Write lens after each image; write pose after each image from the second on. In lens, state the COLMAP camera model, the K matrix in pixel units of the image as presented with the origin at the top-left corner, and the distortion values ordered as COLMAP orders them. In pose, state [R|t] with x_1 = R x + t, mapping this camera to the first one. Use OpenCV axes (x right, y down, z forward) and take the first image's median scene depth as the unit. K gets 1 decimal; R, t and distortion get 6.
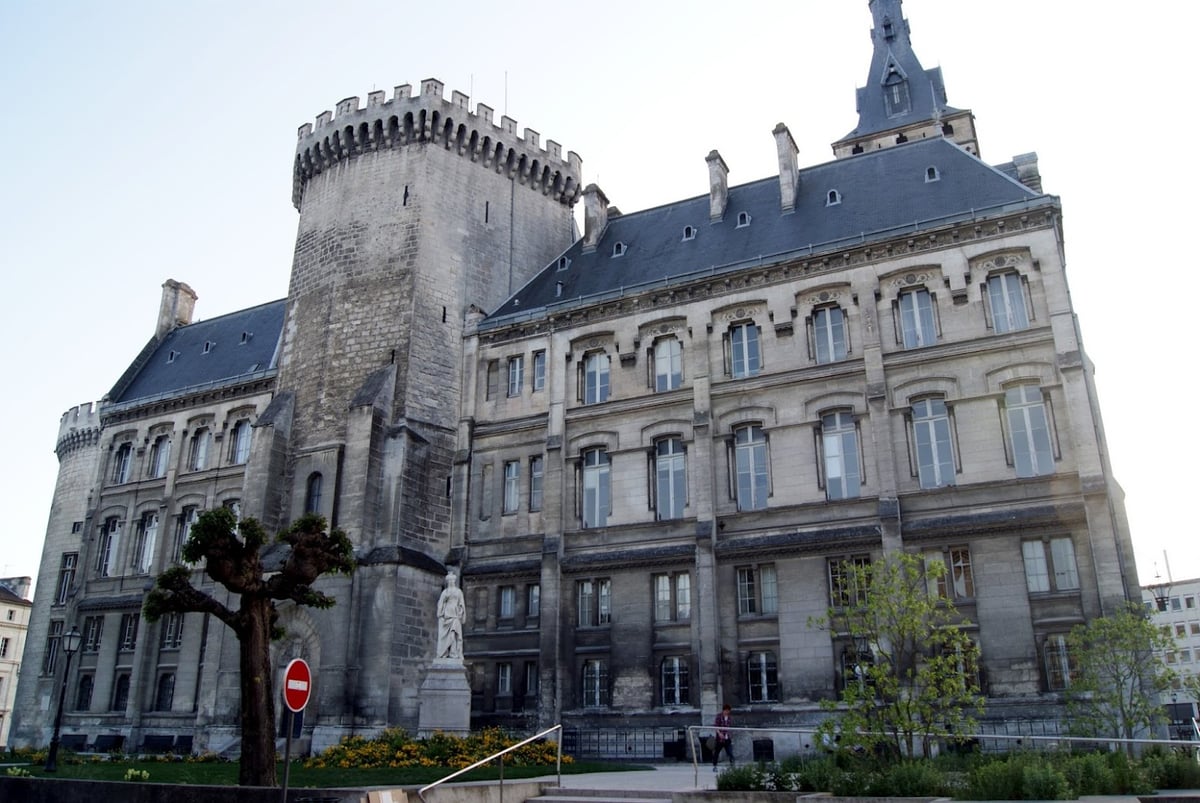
lens RADIAL K [[908.9, 0, 599.7], [0, 908.9, 396.8], [0, 0, 1]] dist [-0.079088, 0.002480]
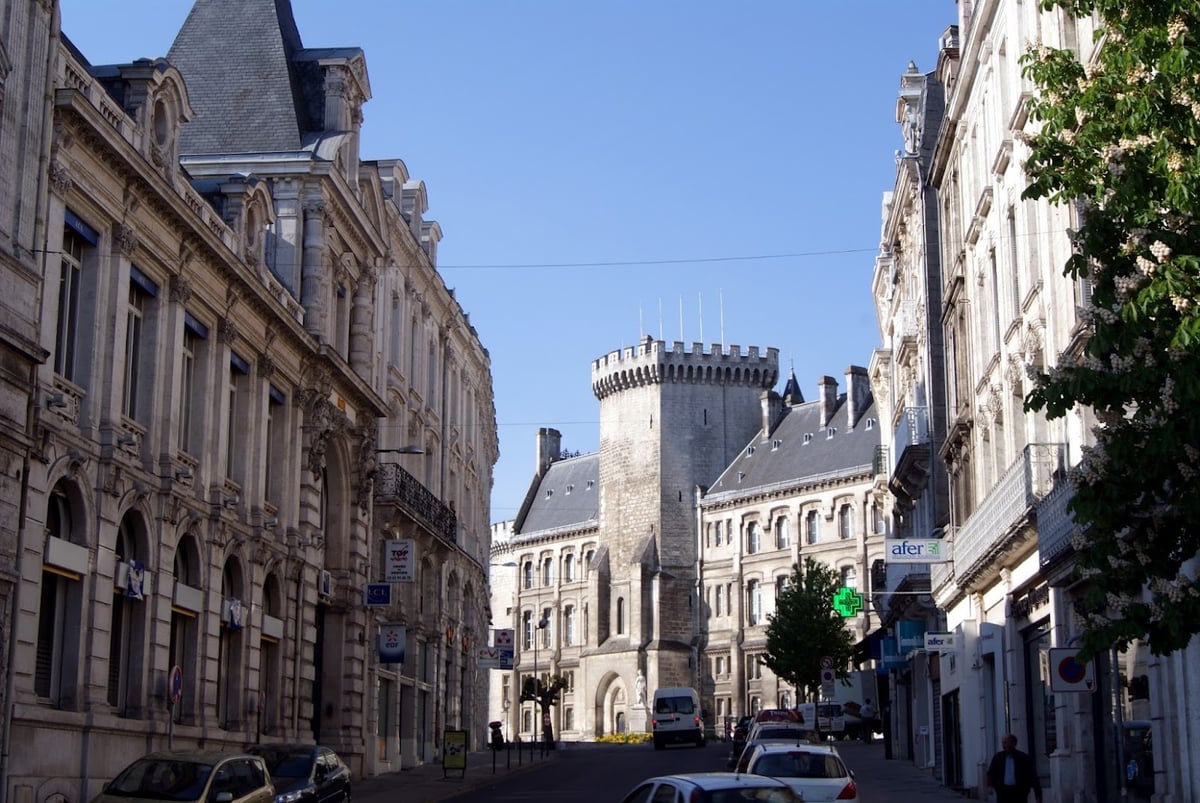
lens RADIAL K [[1758.6, 0, 599.3], [0, 1758.6, 402.1], [0, 0, 1]] dist [-0.128601, 0.000000]
pose [[0.878900, -0.095425, -0.467364, 1.249581], [0.162167, 0.981201, 0.104624, -0.635427], [0.448594, -0.167745, 0.877852, -1.914531]]
